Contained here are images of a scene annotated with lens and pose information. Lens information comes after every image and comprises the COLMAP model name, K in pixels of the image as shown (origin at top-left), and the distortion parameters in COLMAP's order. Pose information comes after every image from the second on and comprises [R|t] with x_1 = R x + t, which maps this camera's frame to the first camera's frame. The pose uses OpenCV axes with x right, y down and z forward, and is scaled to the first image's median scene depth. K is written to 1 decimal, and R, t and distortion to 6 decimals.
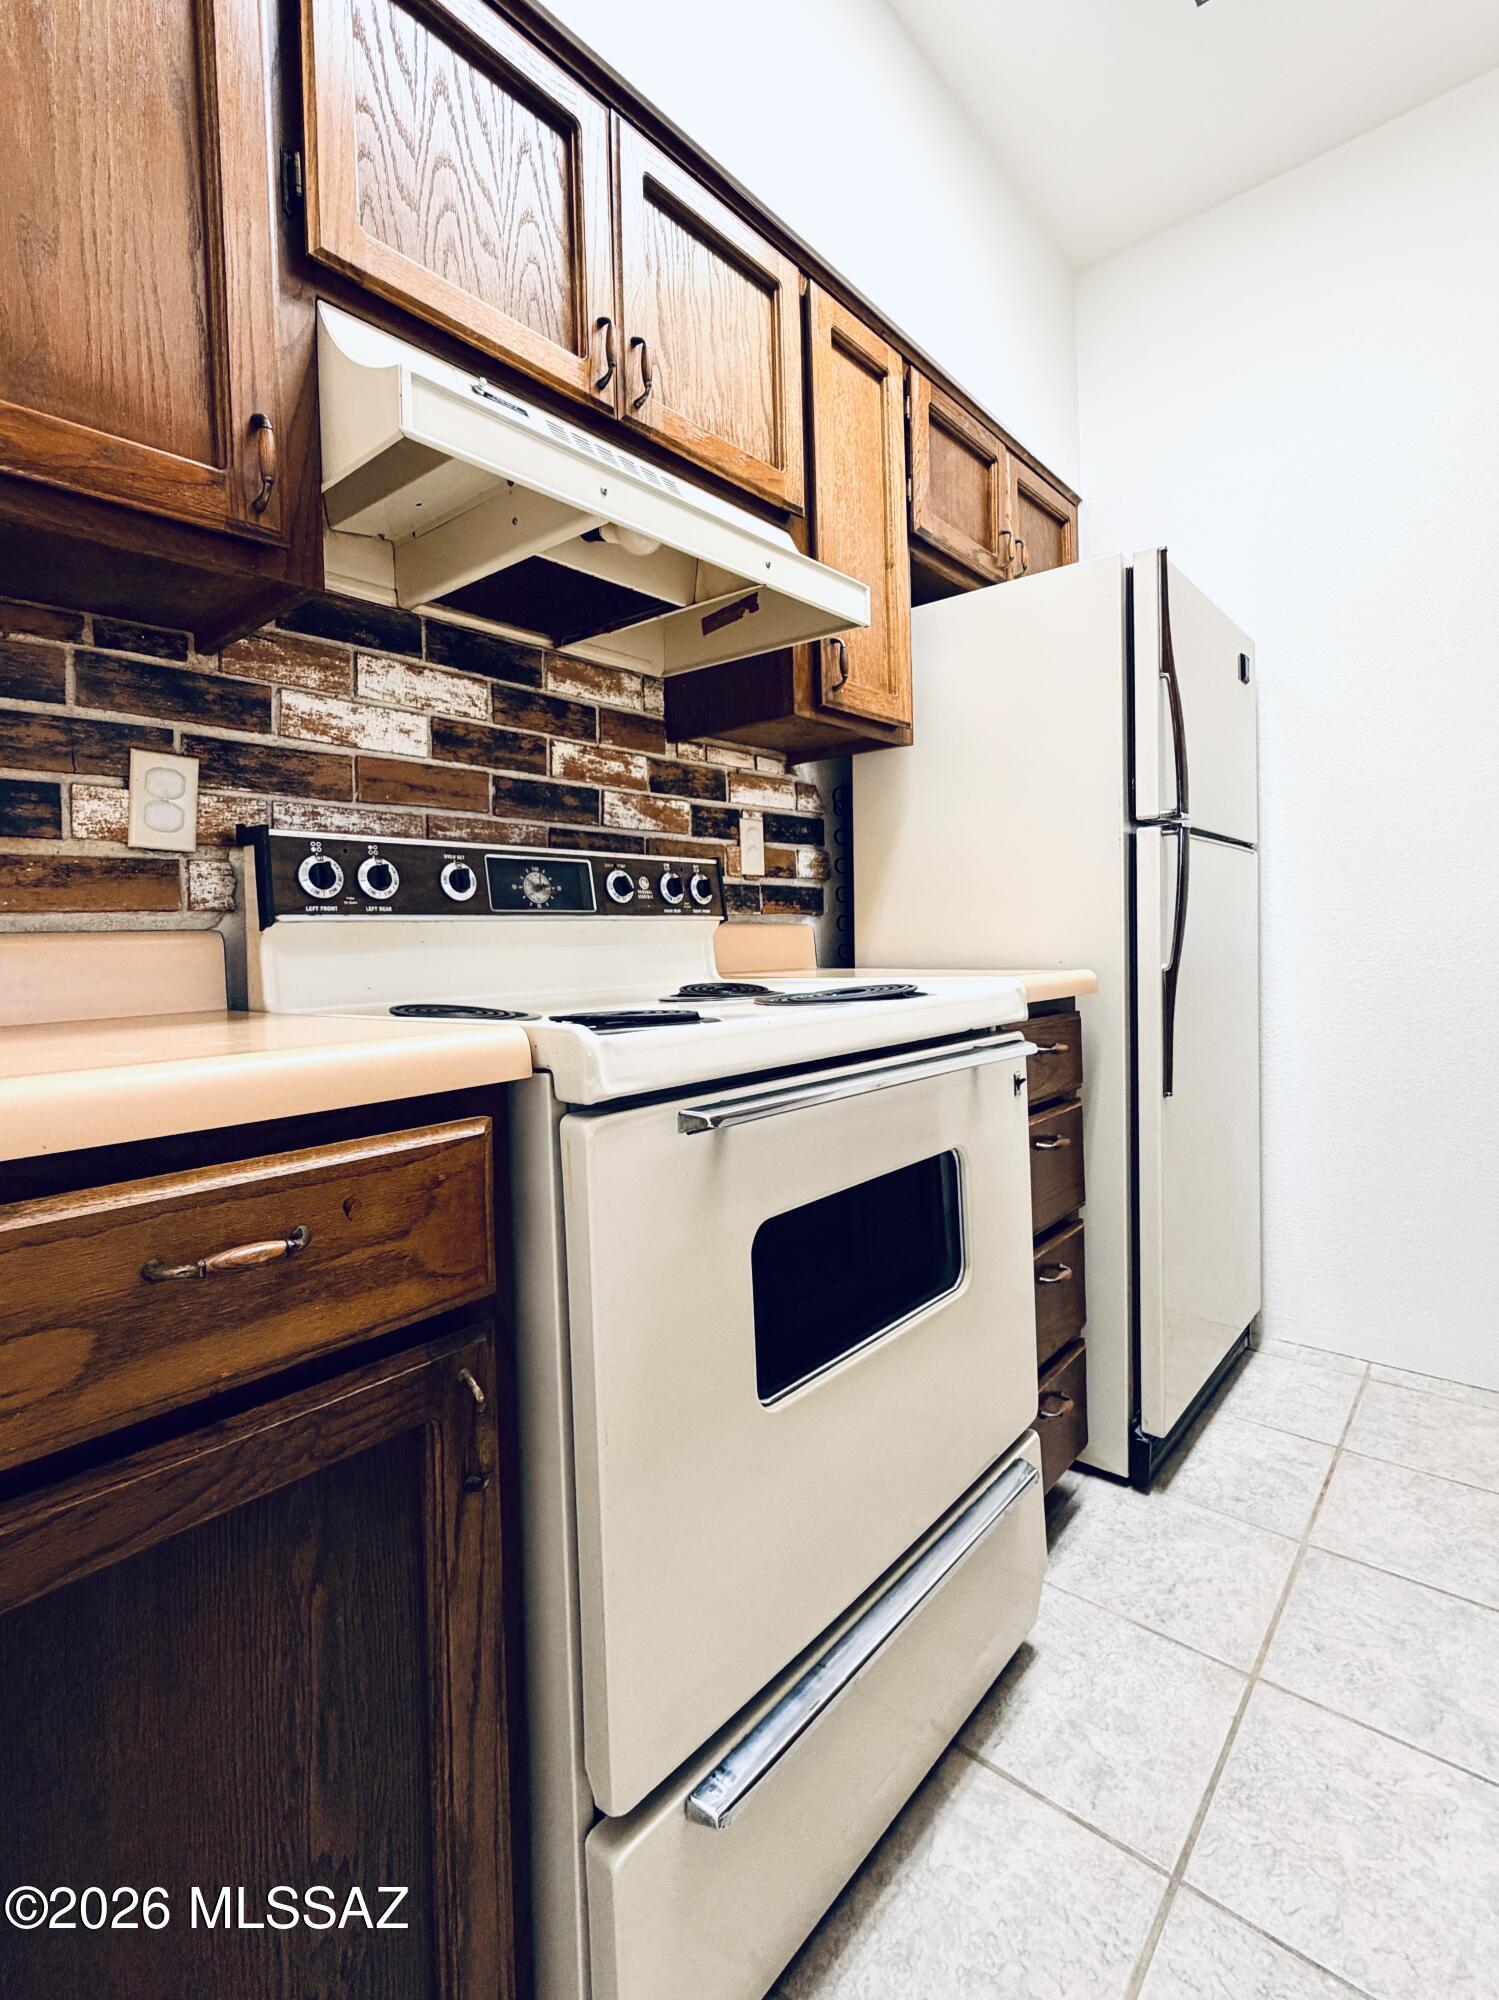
lens RADIAL K [[926.0, 0, 760.5], [0, 926.0, 941.3], [0, 0, 1]] dist [0.000352, -0.000371]
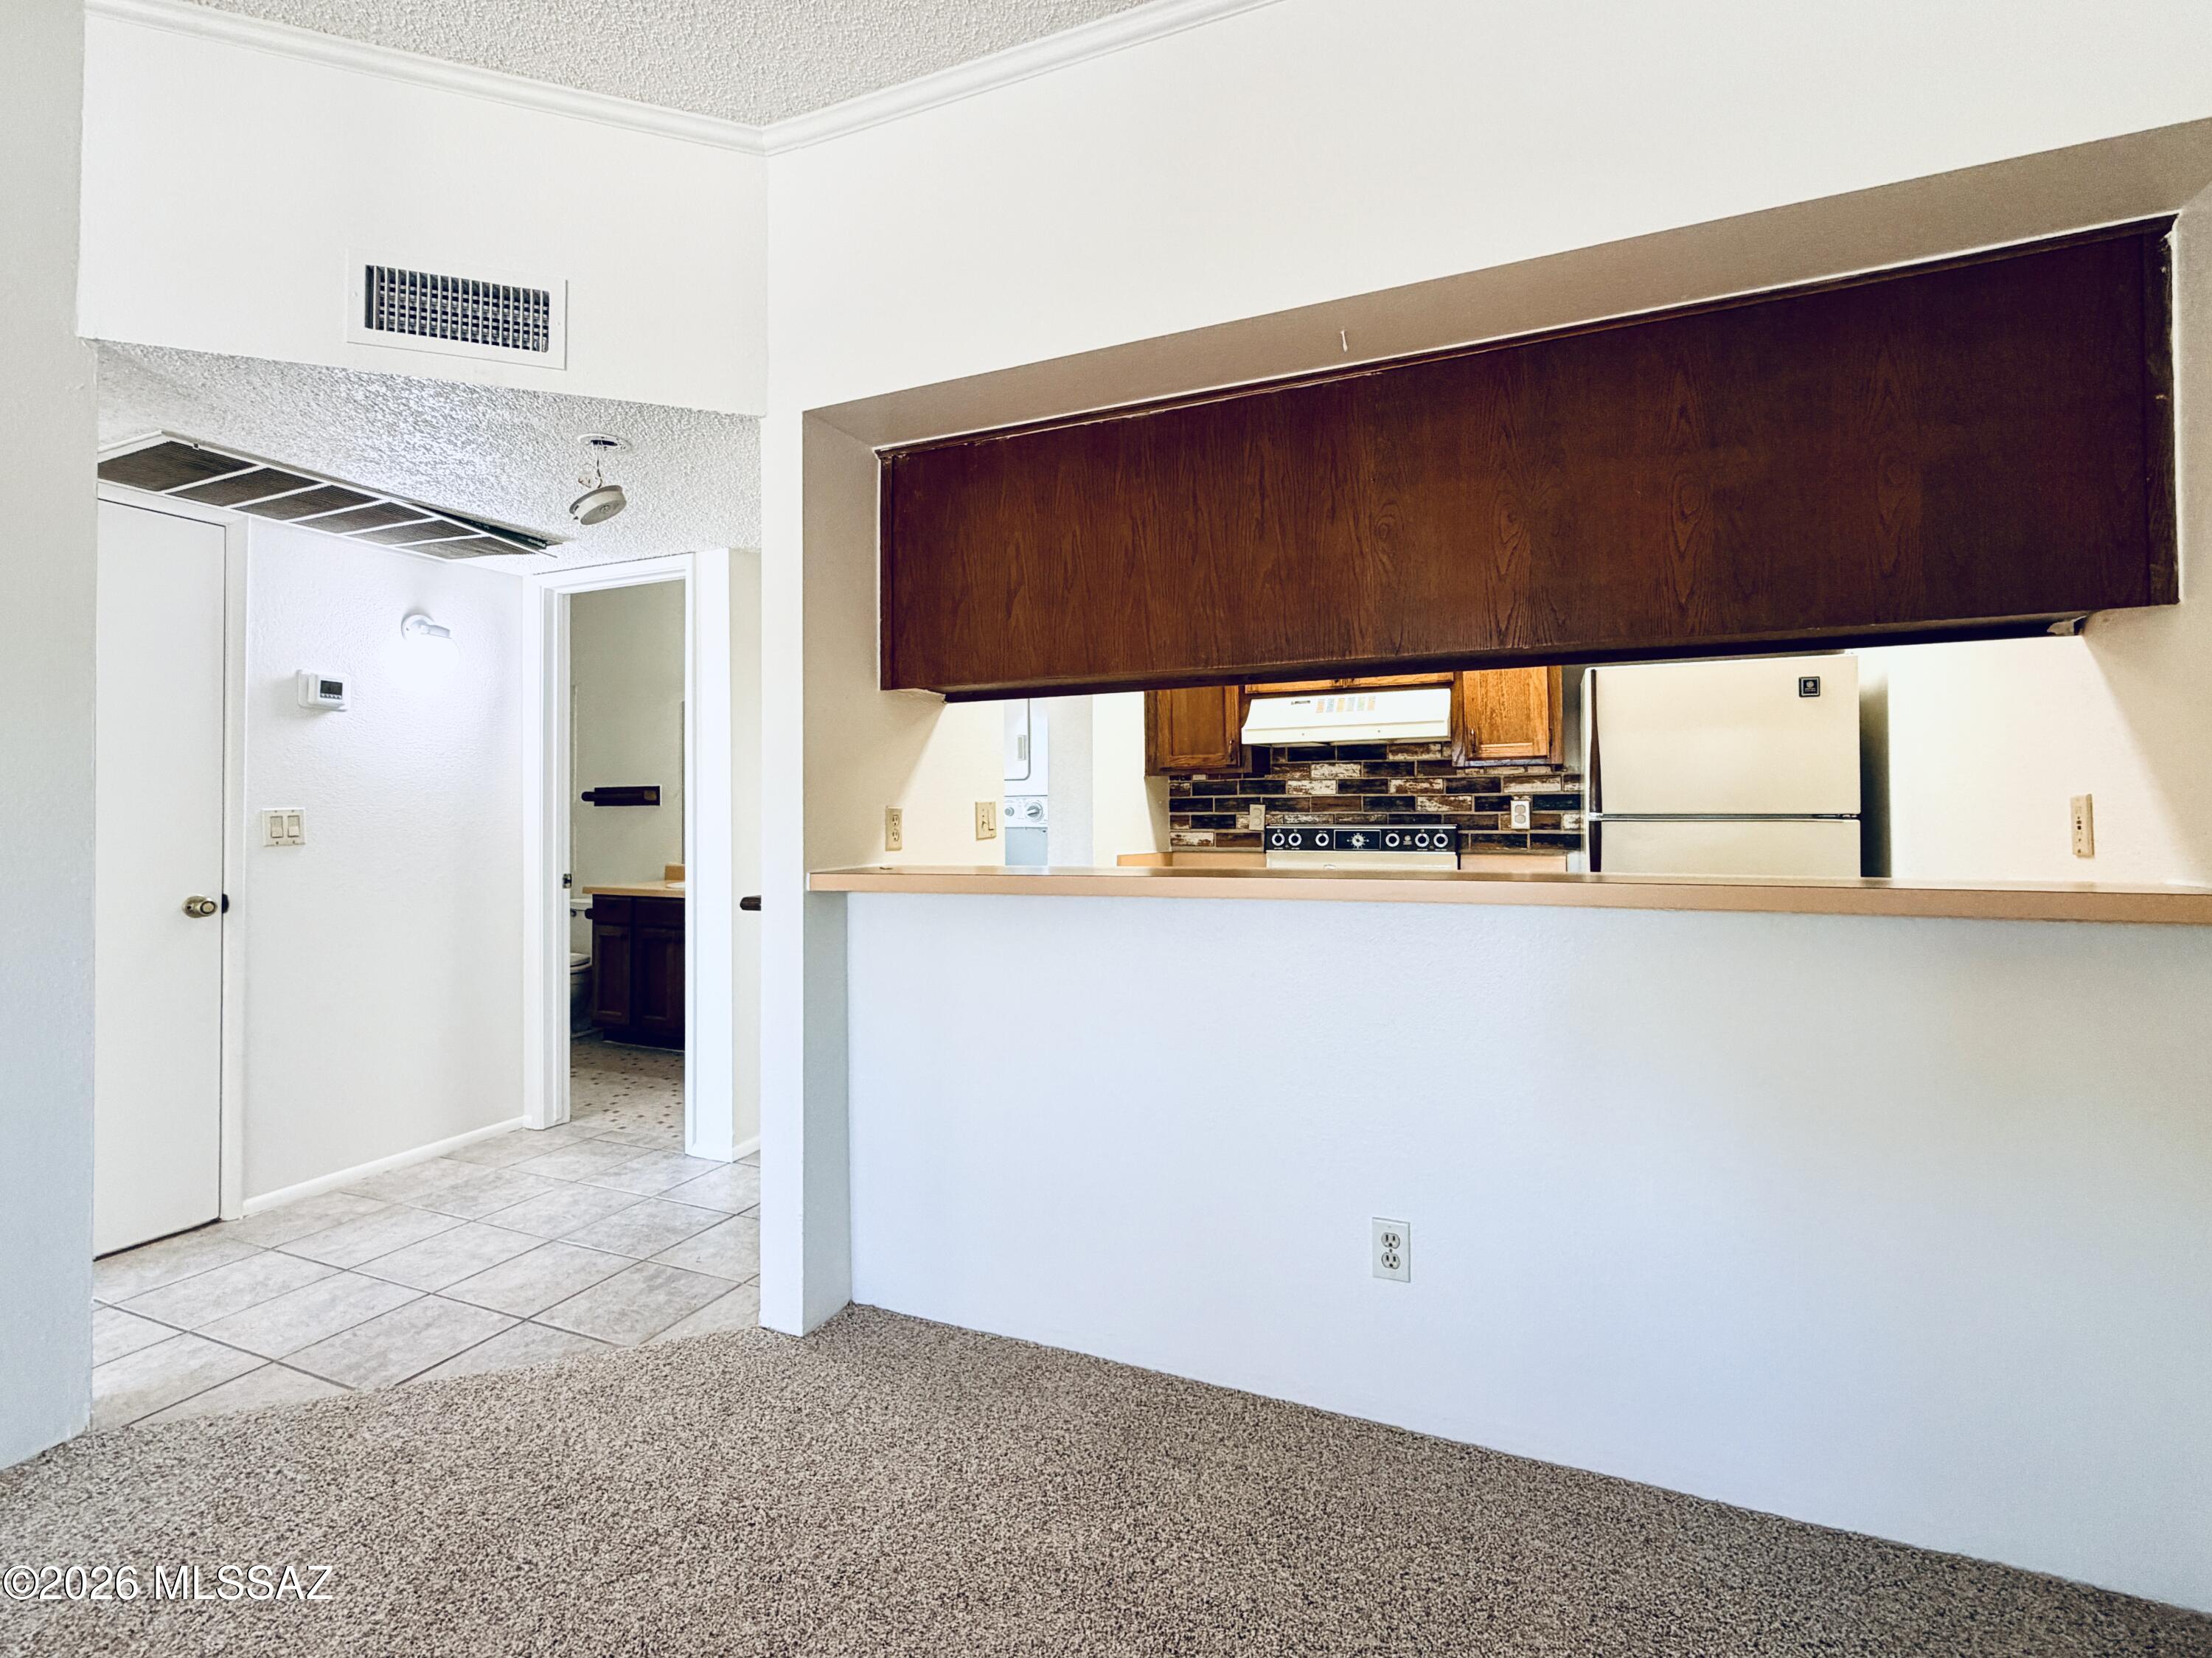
lens RADIAL K [[1008.7, 0, 1097.2], [0, 1008.7, 793.2], [0, 0, 1]] dist [0.001674, 0.000400]
pose [[0.287720, 0.003353, -0.957709, 2.105538], [-0.005260, 0.999984, 0.001920, -0.175159], [0.957700, 0.004485, 0.287733, -0.536486]]
